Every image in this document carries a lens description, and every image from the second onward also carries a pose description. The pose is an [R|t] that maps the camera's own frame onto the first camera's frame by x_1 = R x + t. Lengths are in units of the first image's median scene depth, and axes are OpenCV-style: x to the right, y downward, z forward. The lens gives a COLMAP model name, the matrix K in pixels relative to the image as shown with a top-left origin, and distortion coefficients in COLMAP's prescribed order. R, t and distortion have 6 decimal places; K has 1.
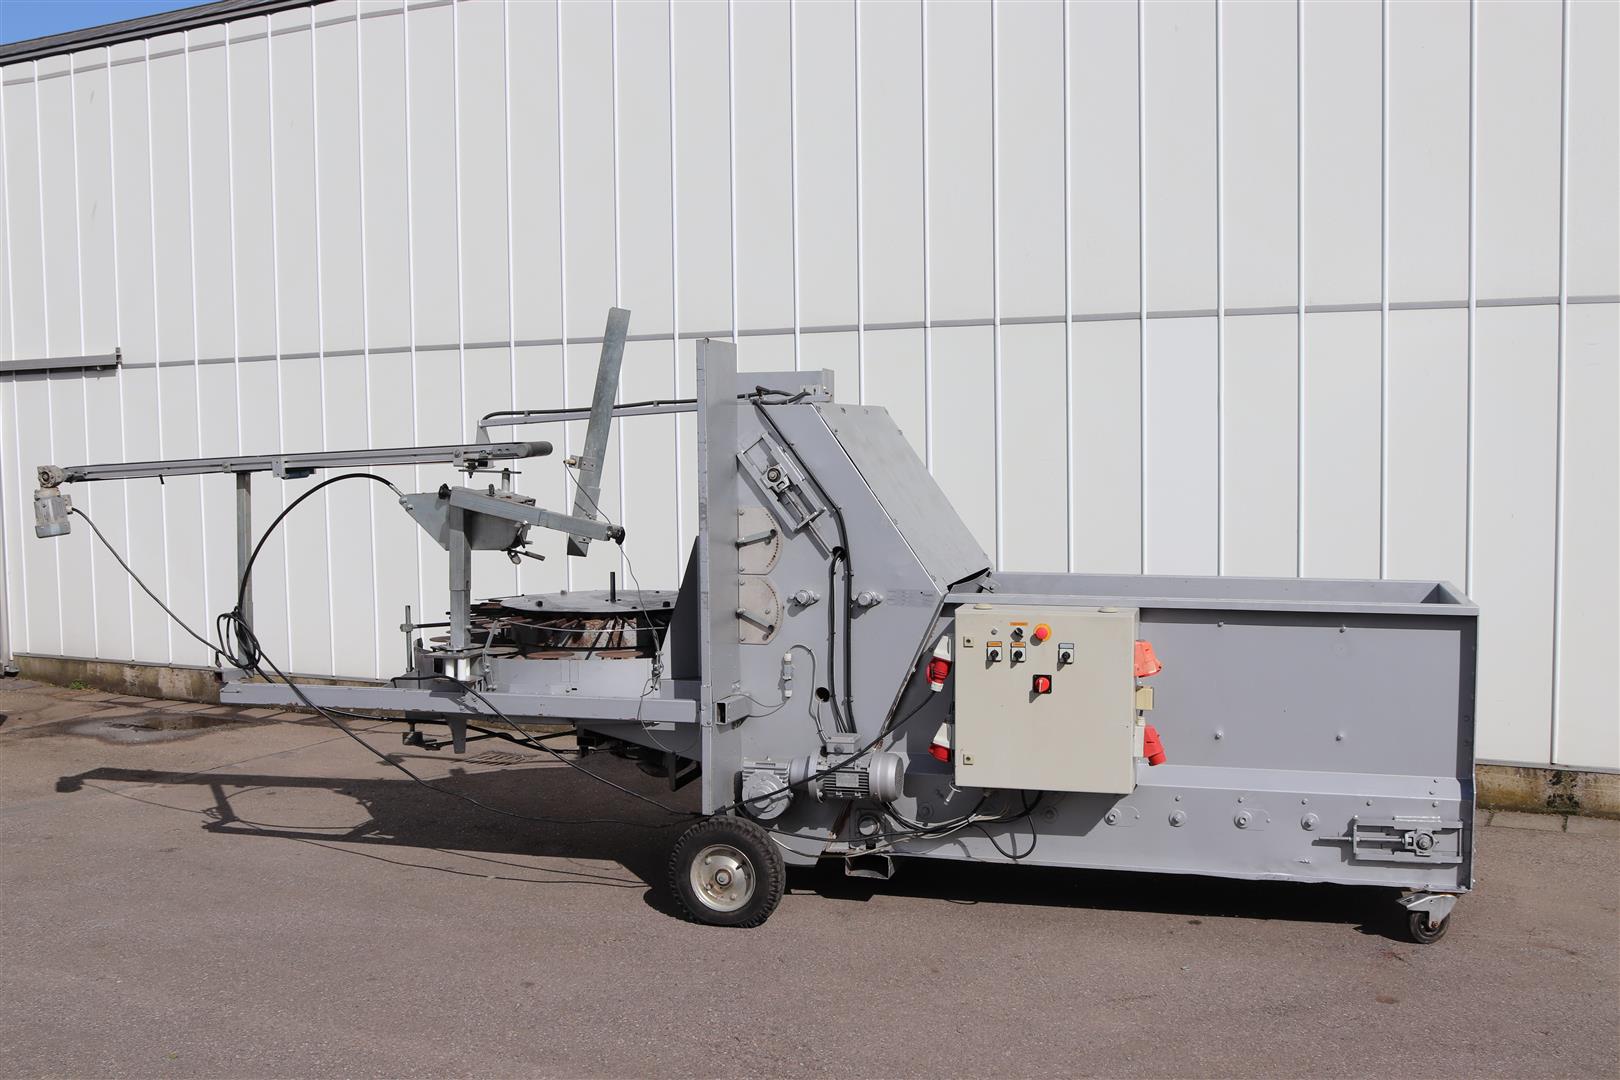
lens RADIAL K [[1655.6, 0, 809.7], [0, 1655.6, 519.4], [0, 0, 1]] dist [-0.095554, 0.016296]
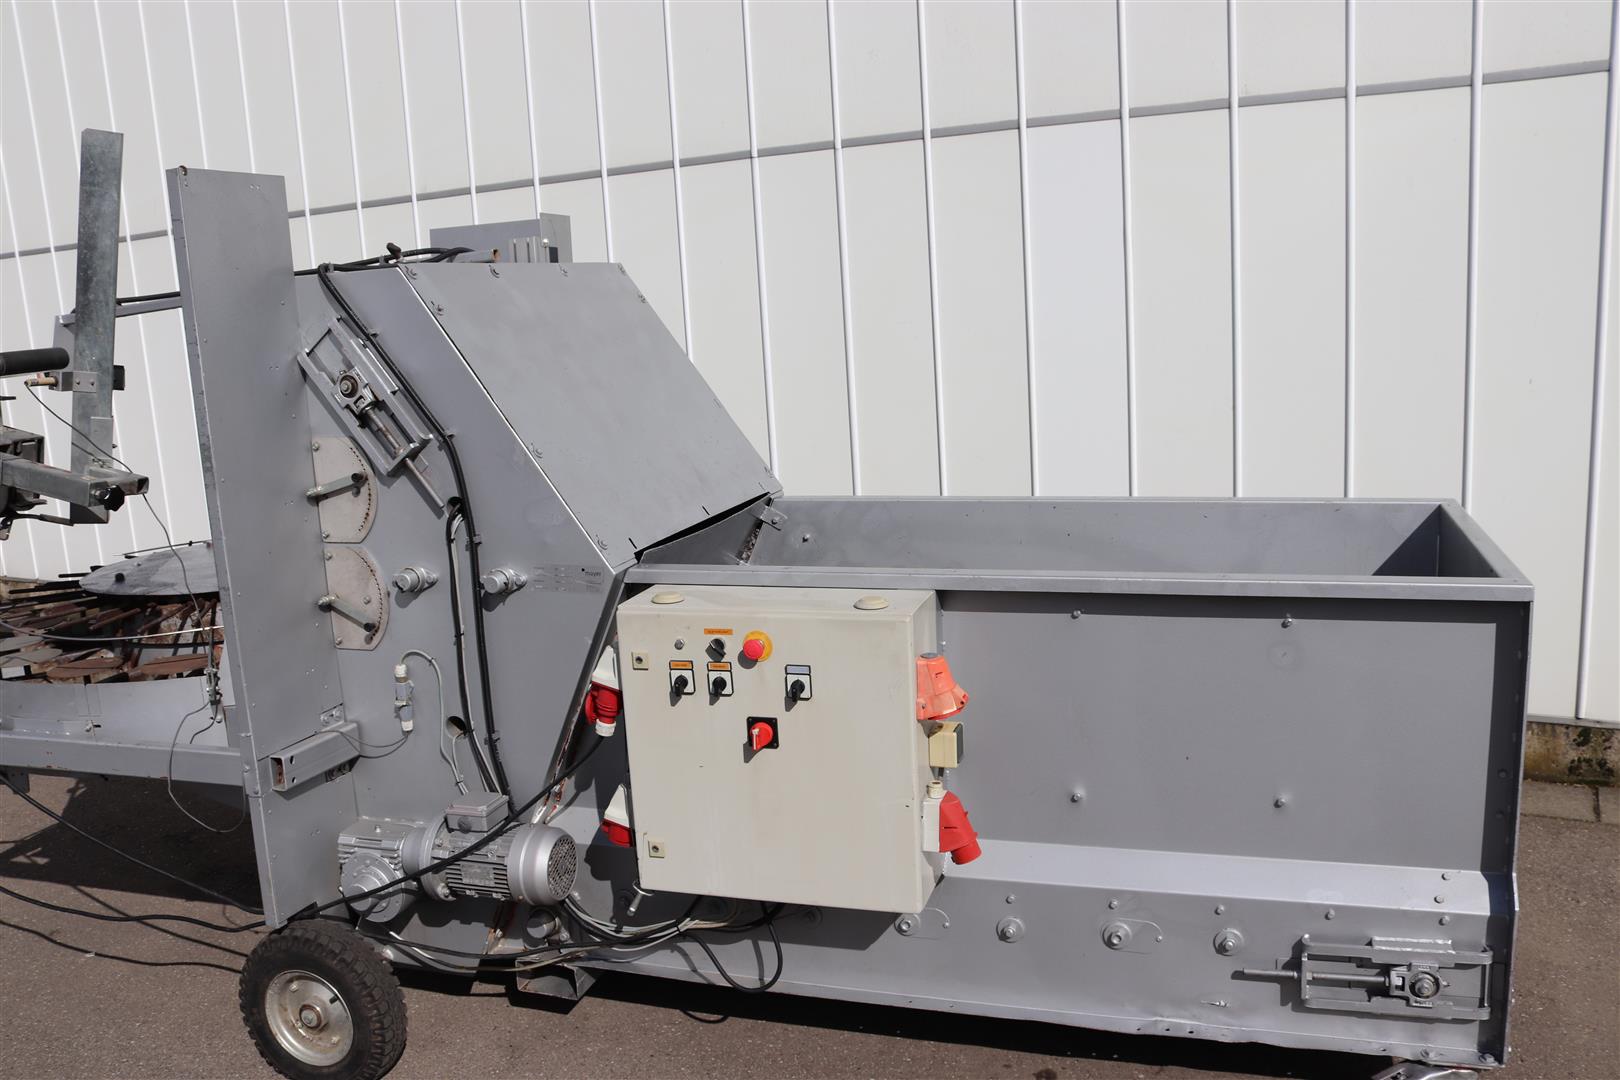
lens RADIAL K [[1358.7, 0, 810.0], [0, 1358.7, 540.0], [0, 0, 1]] dist [-0.154833, 0.115822]
pose [[0.998345, -0.039509, -0.041791, 0.171359], [0.044615, 0.990602, 0.129297, -0.026935], [0.036290, -0.130948, 0.990725, 0.511566]]
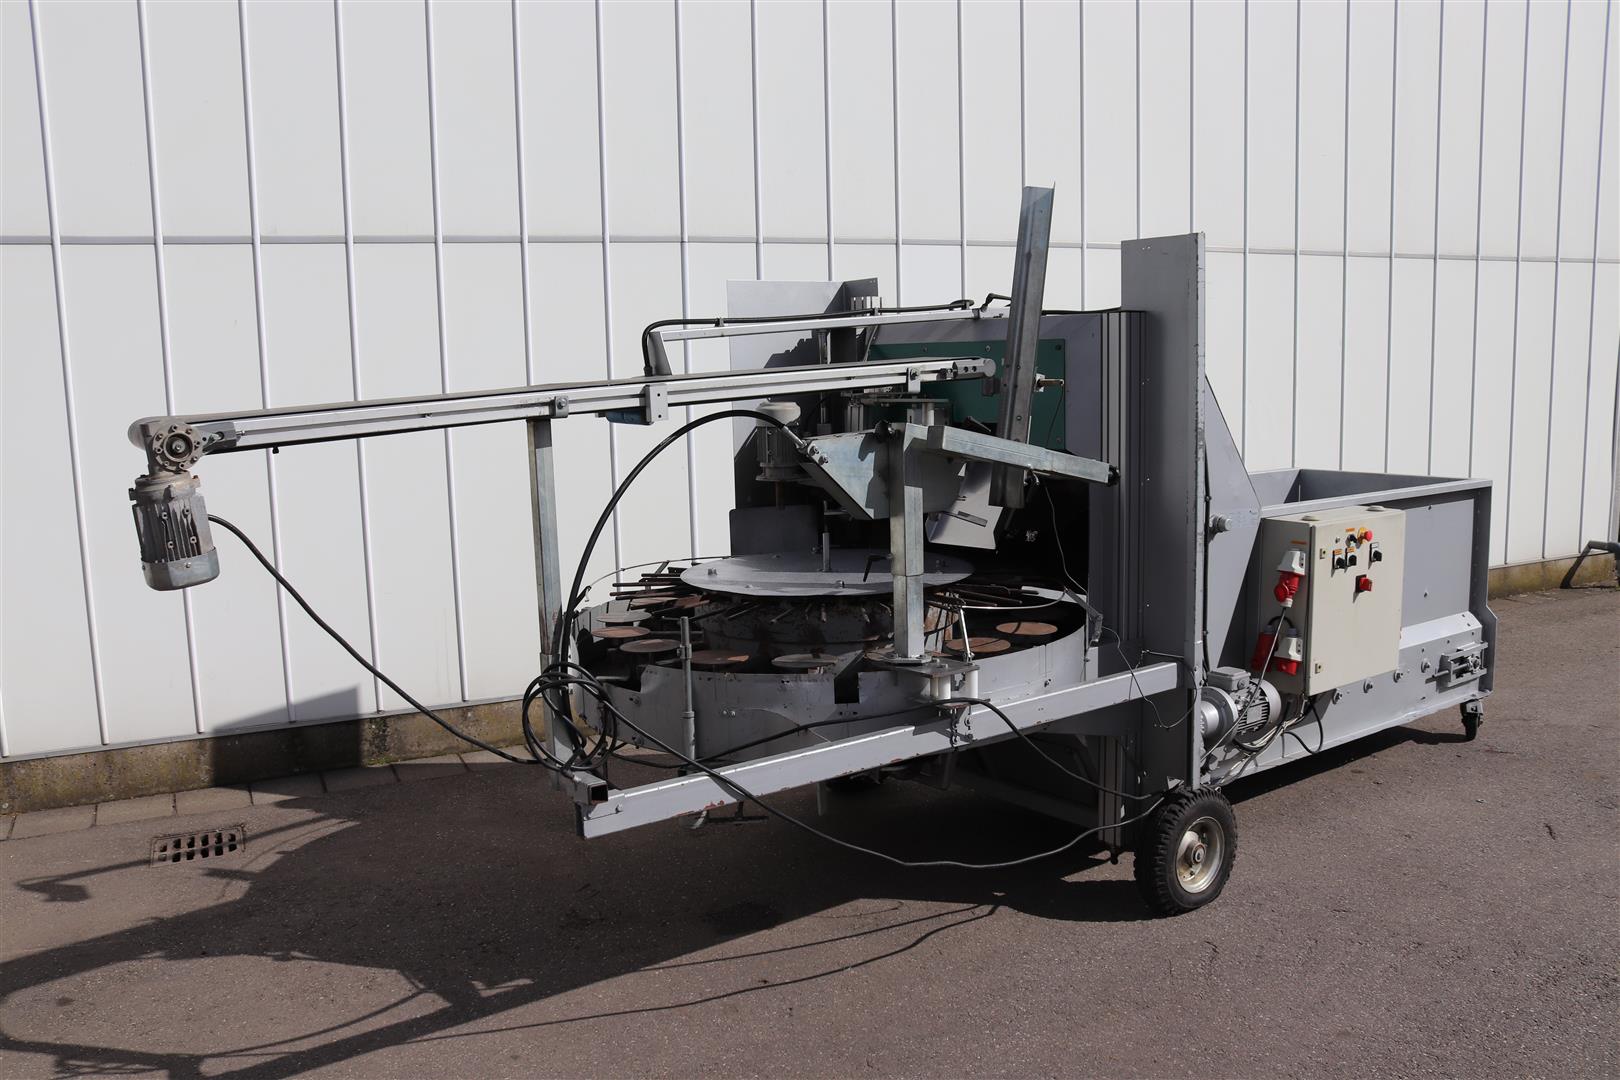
lens RADIAL K [[1358.7, 0, 810.0], [0, 1358.7, 540.0], [0, 0, 1]] dist [-0.154833, 0.115822]
pose [[0.611532, -0.110122, 0.783519, -0.708461], [0.059498, 0.993864, 0.093247, -0.027560], [-0.788979, -0.010406, 0.614332, 0.718891]]
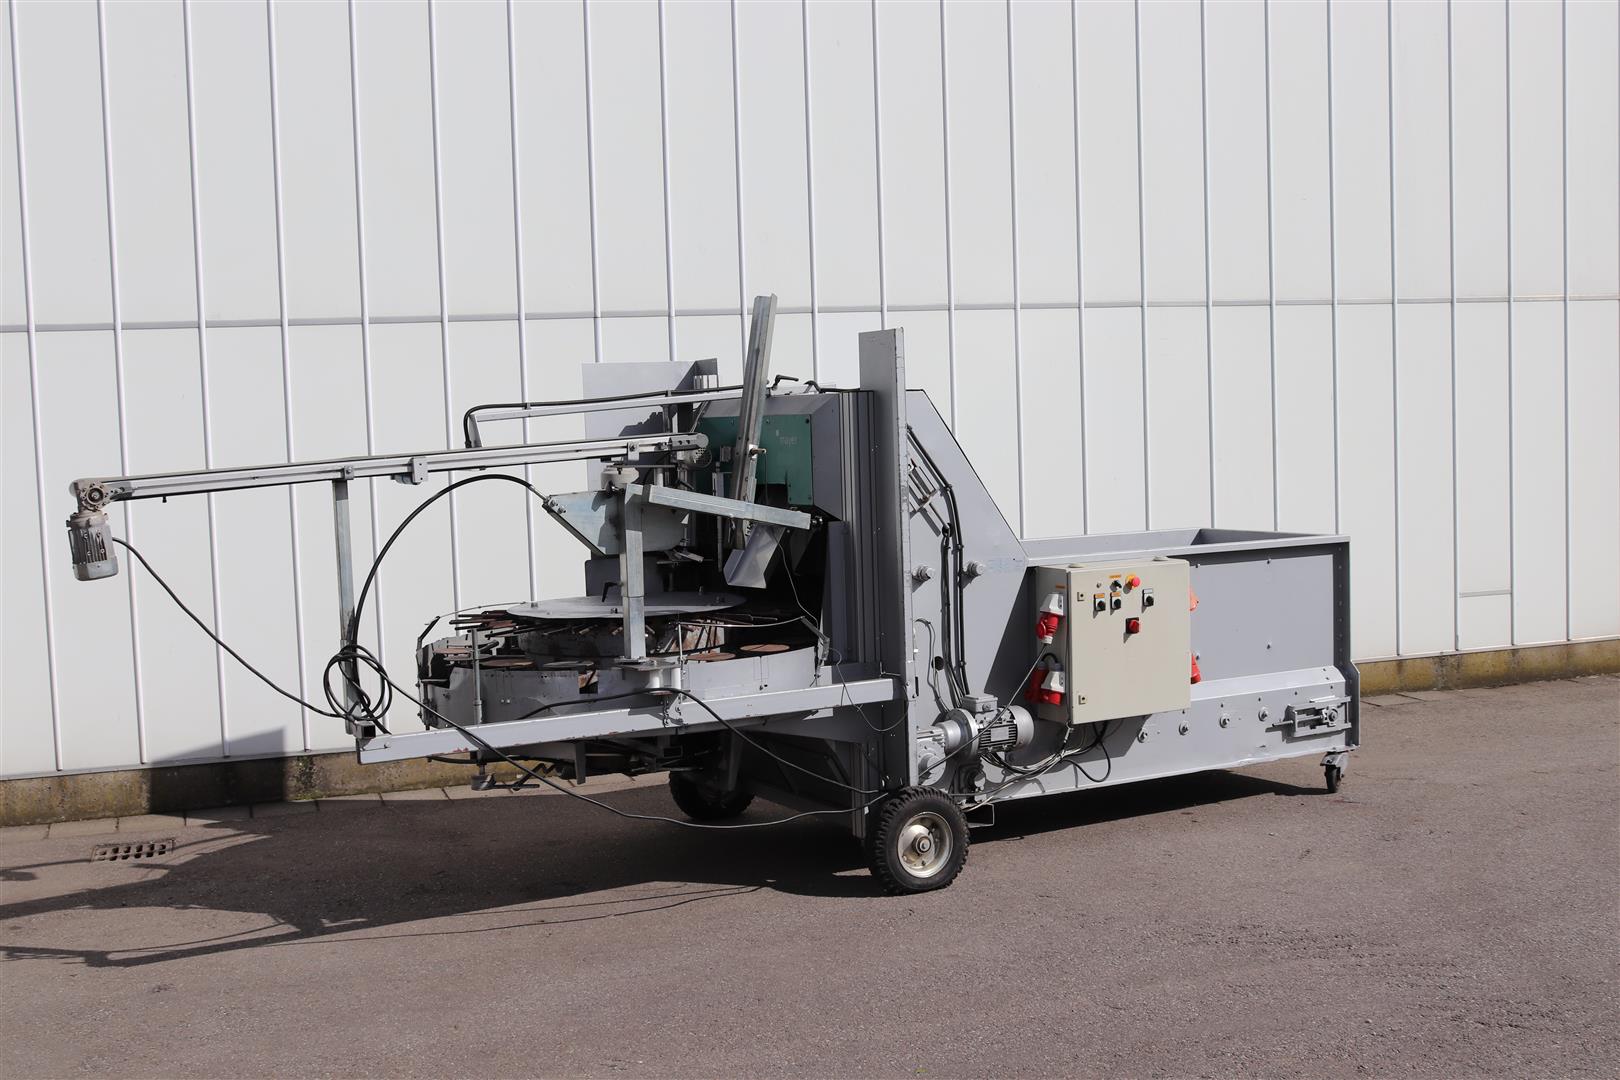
lens RADIAL K [[1888.0, 0, 804.1], [0, 1888.0, 531.6], [0, 0, 1]] dist [-0.078268, 0.032322]
pose [[0.707240, -0.059199, 0.704491, -0.920204], [0.063729, 0.997769, 0.019866, -0.008103], [-0.704095, 0.030846, 0.709435, 0.200542]]
